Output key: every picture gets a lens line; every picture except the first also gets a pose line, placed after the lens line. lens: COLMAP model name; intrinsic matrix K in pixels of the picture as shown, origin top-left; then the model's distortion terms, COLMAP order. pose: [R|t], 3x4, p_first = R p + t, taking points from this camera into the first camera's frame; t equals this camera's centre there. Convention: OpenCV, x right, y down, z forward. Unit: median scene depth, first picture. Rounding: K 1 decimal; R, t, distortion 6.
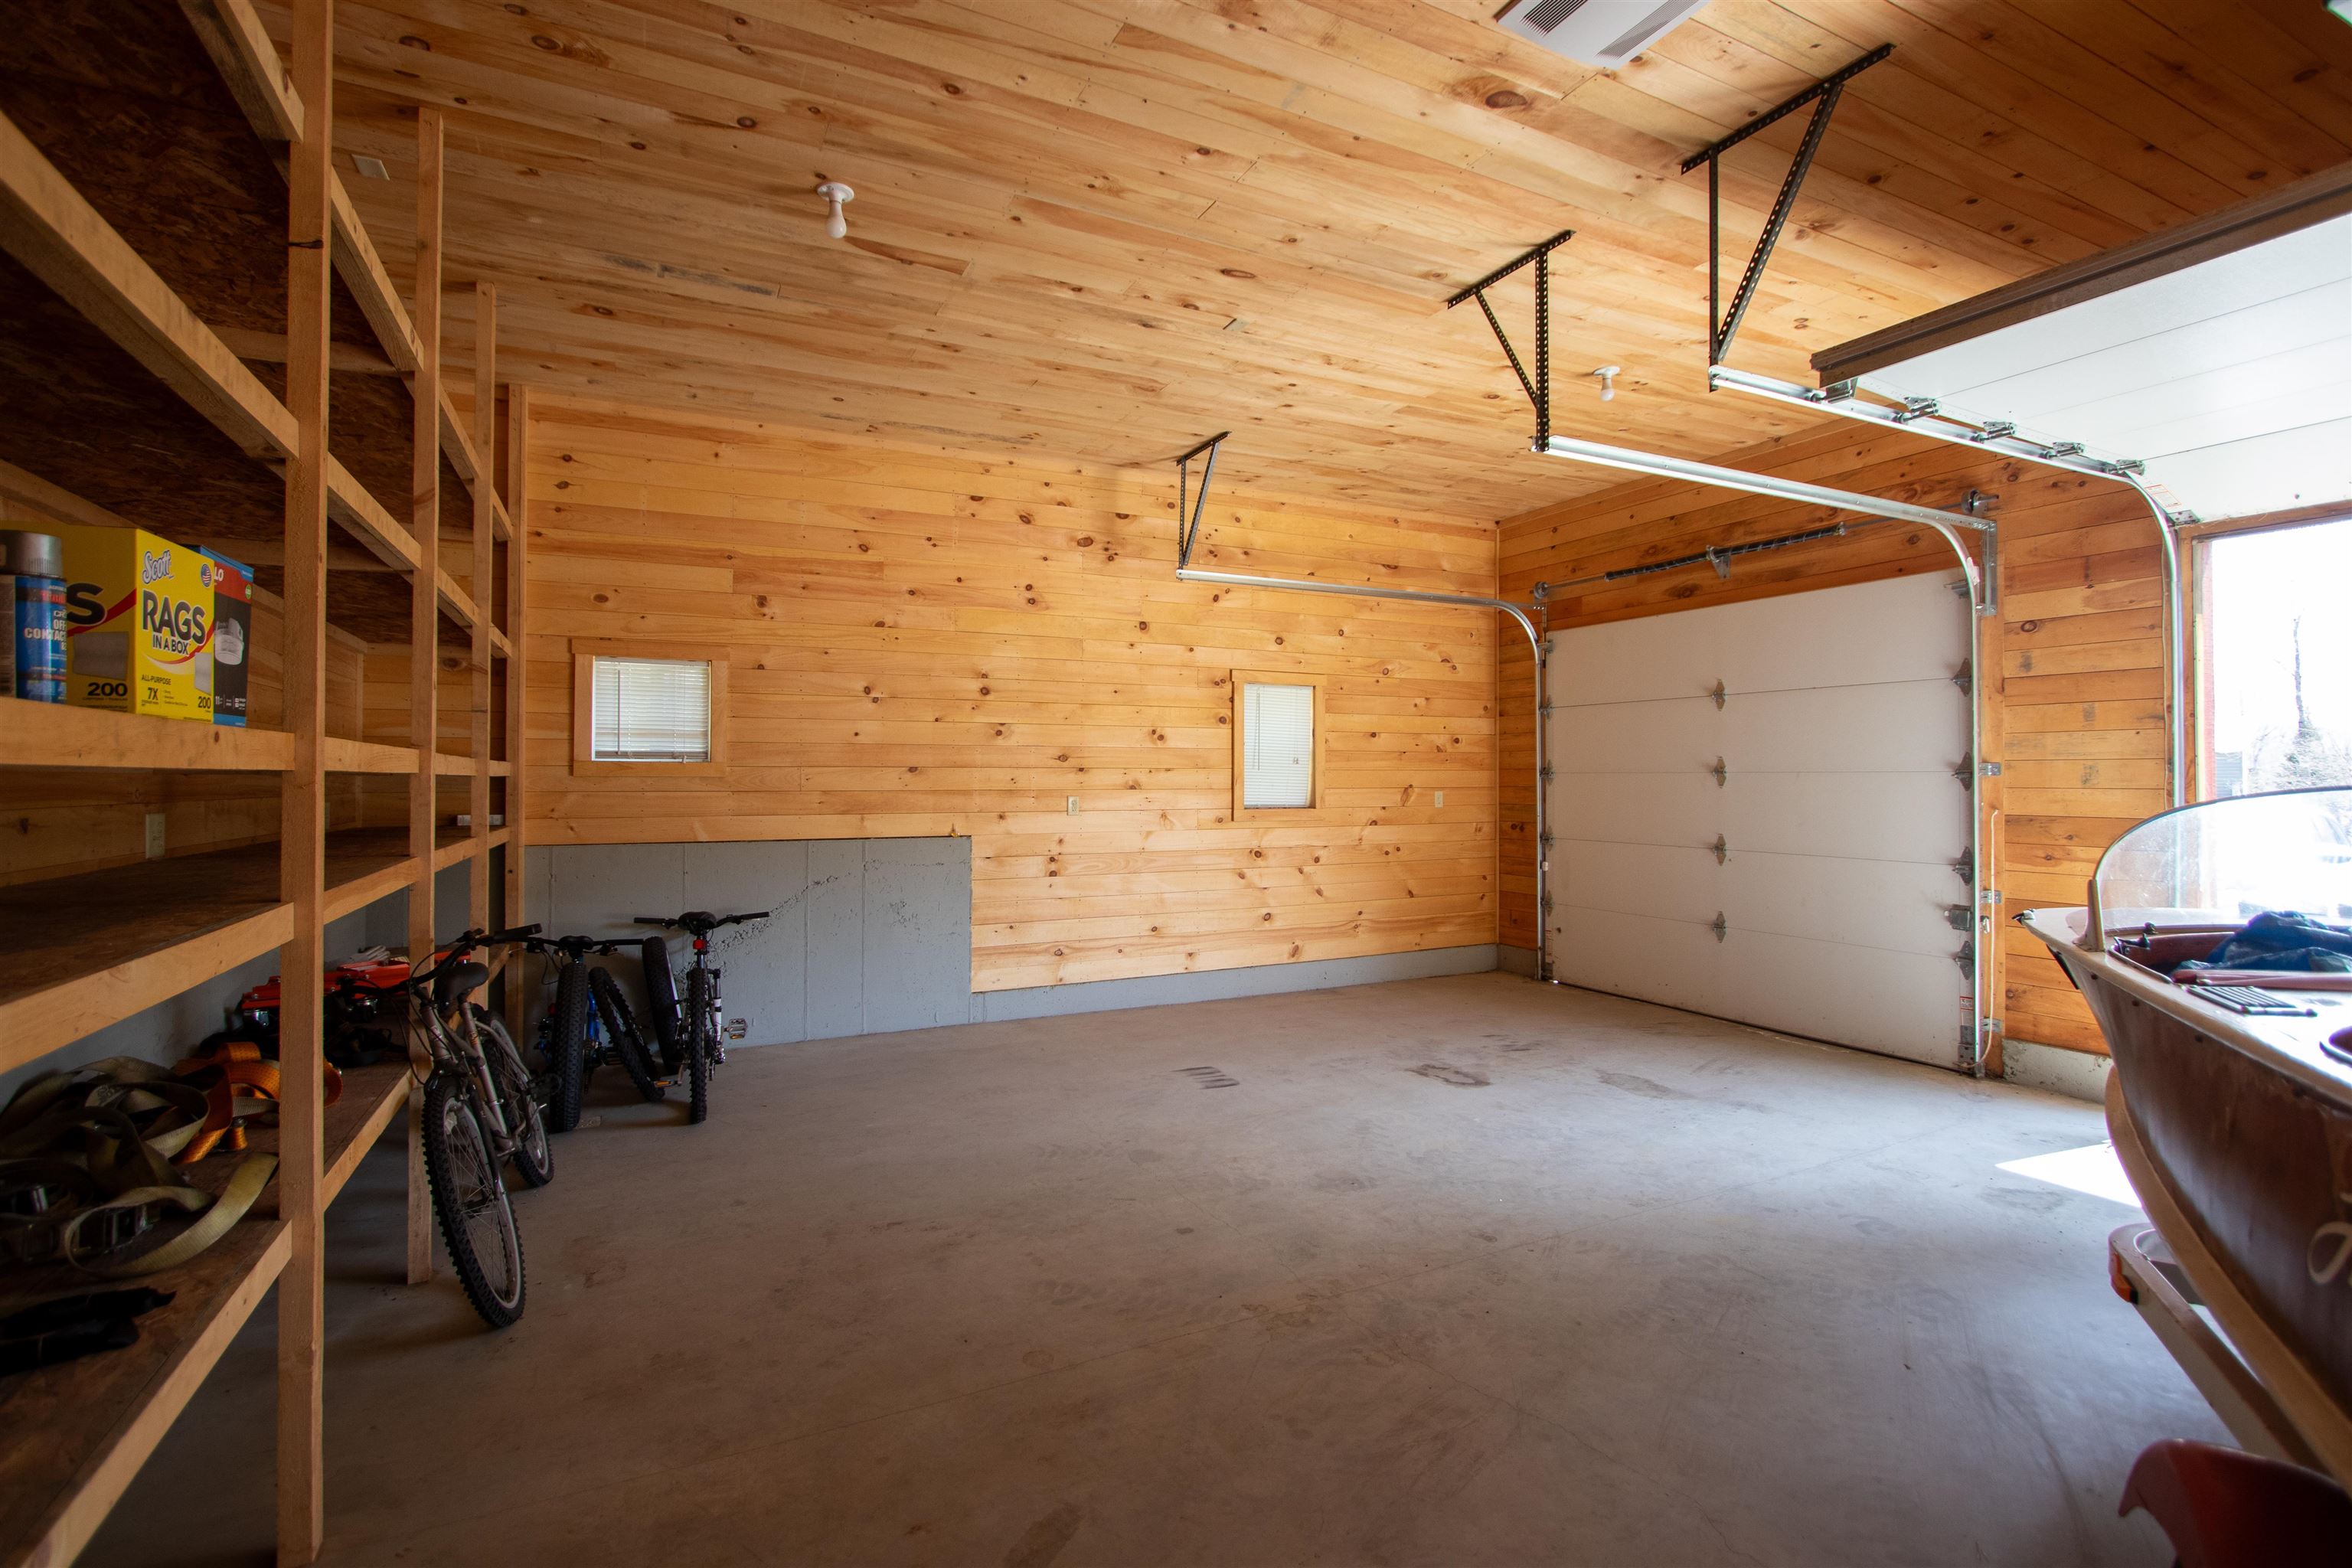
lens RADIAL K [[1085.1, 0, 1174.7], [0, 1085.1, 766.0], [0, 0, 1]] dist [-0.012799, 0.001762]
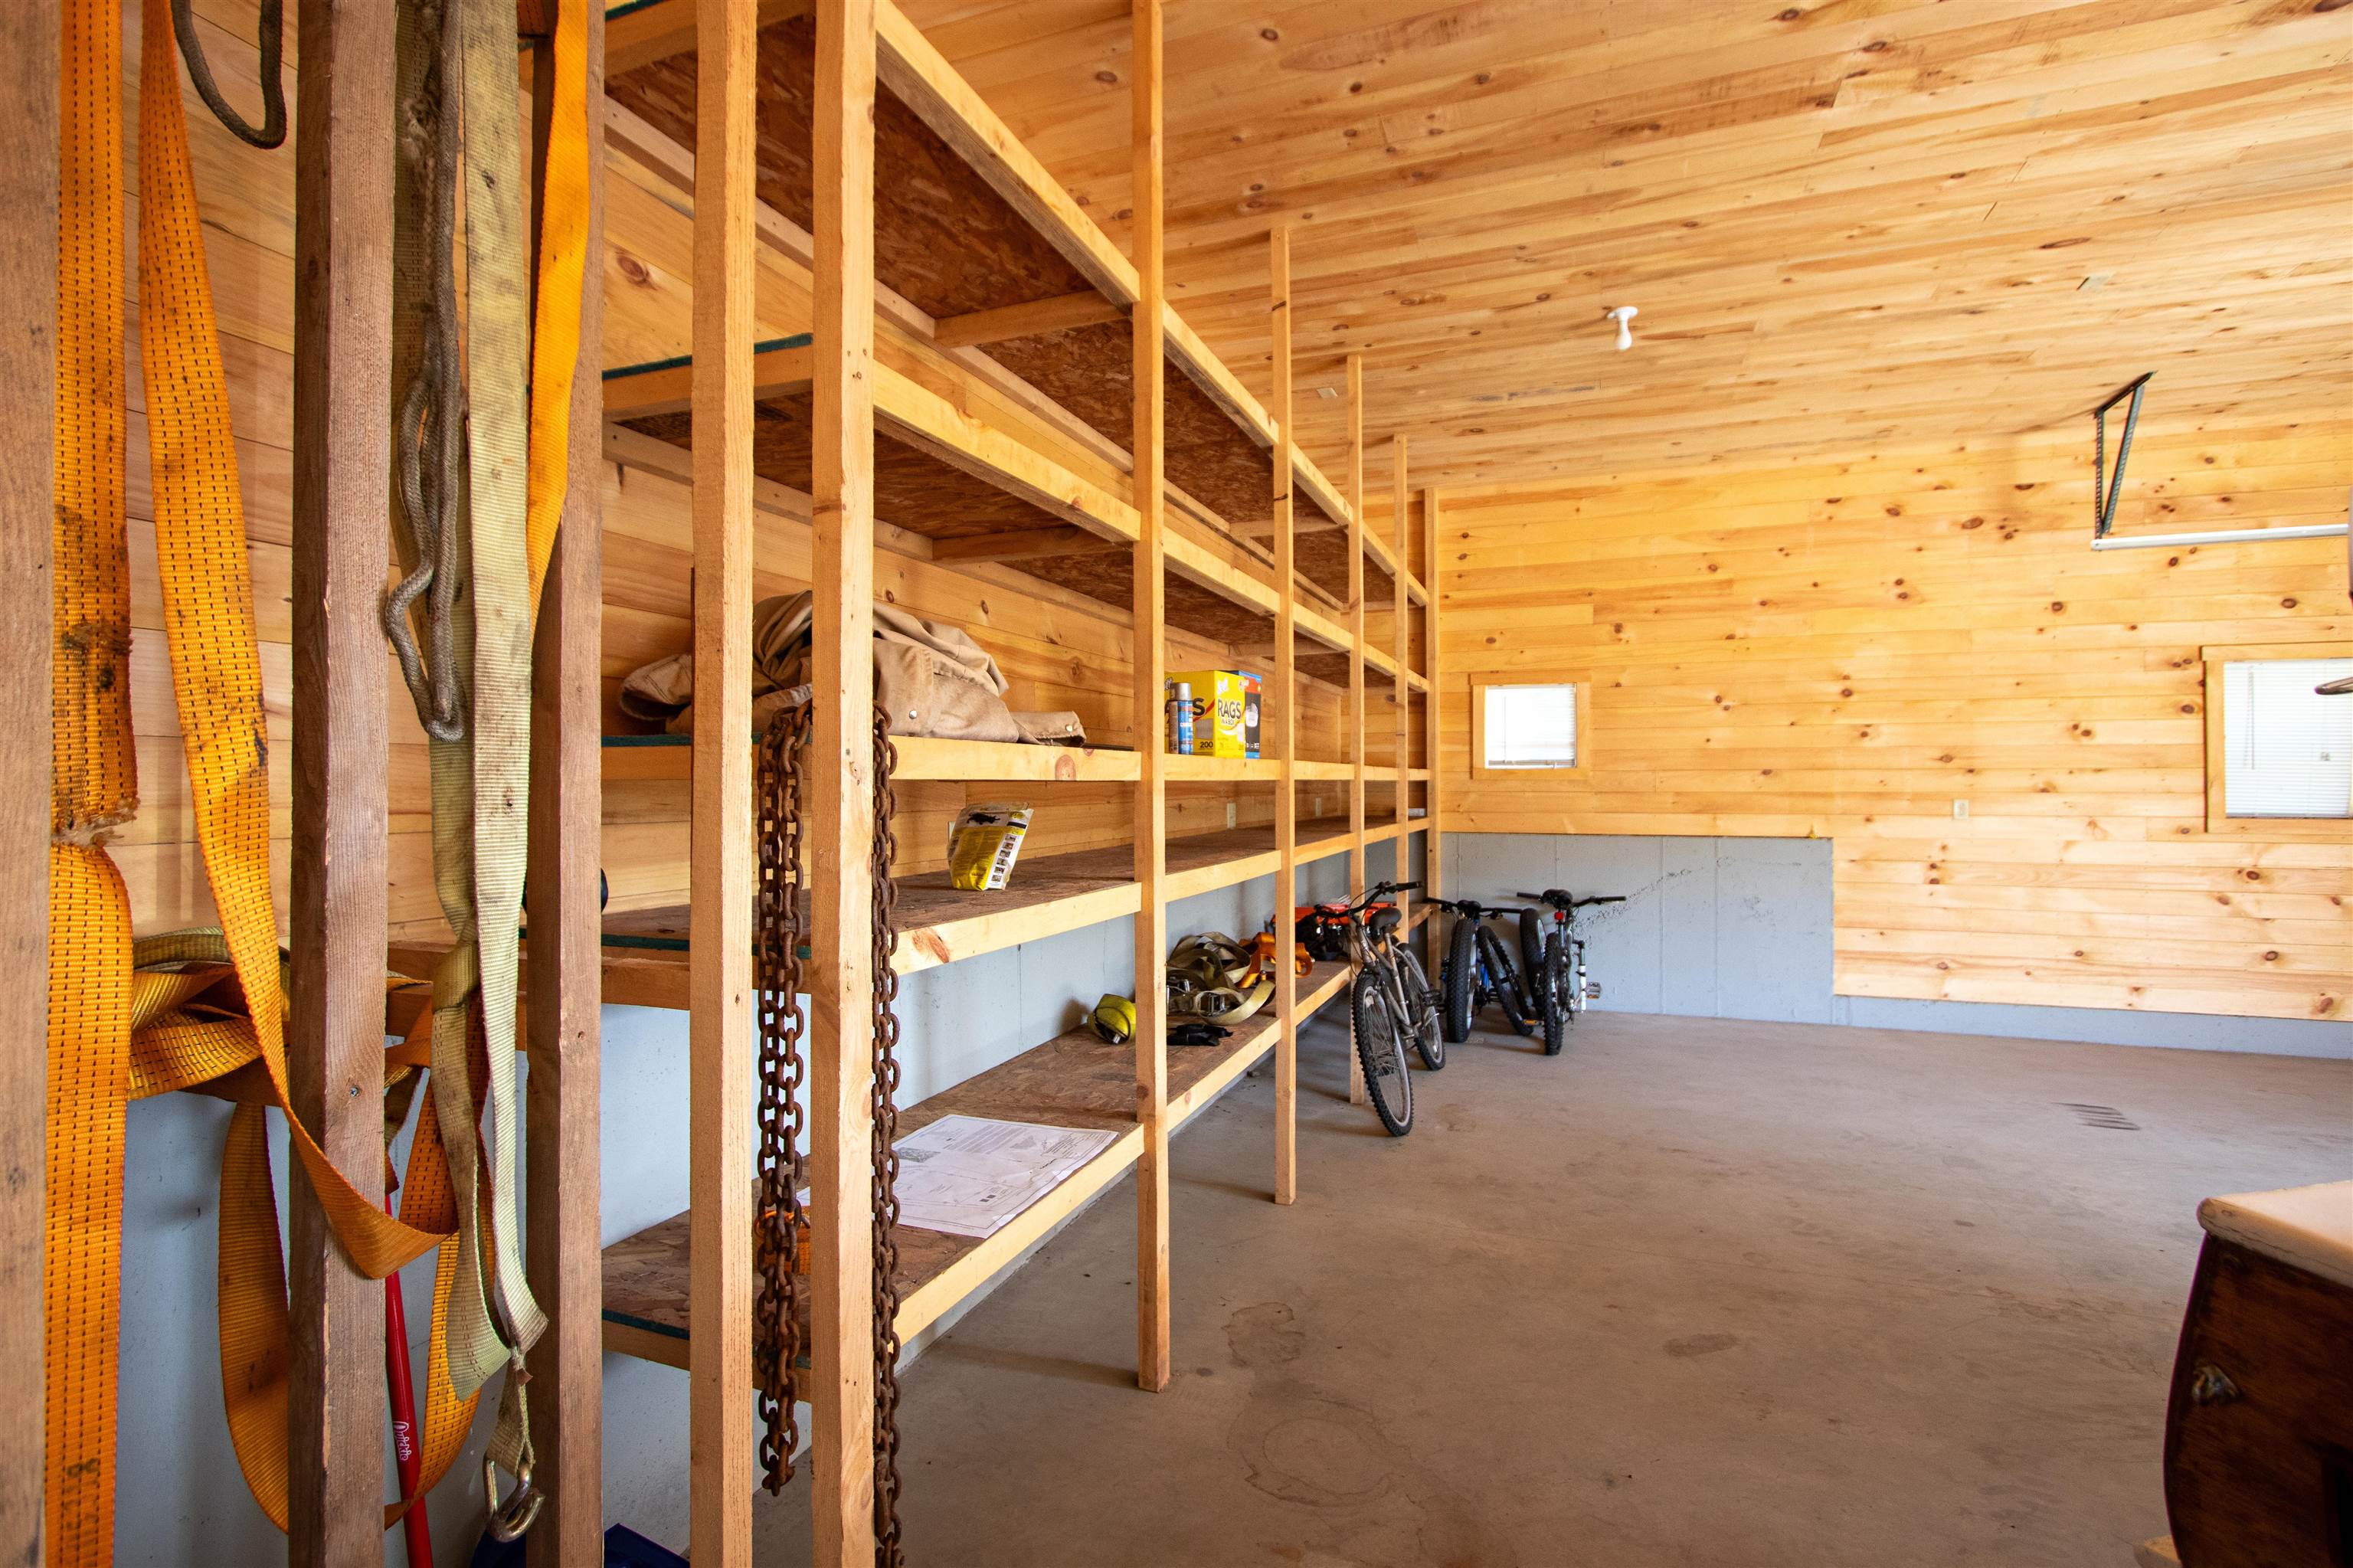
lens RADIAL K [[1085.6, 0, 1175.2], [0, 1085.6, 765.9], [0, 0, 1]] dist [-0.012799, 0.001762]
pose [[0.680056, -0.011245, -0.733074, 0.152683], [0.010826, 0.999927, -0.005295, -0.004121], [0.733080, -0.004335, 0.680128, -0.144530]]
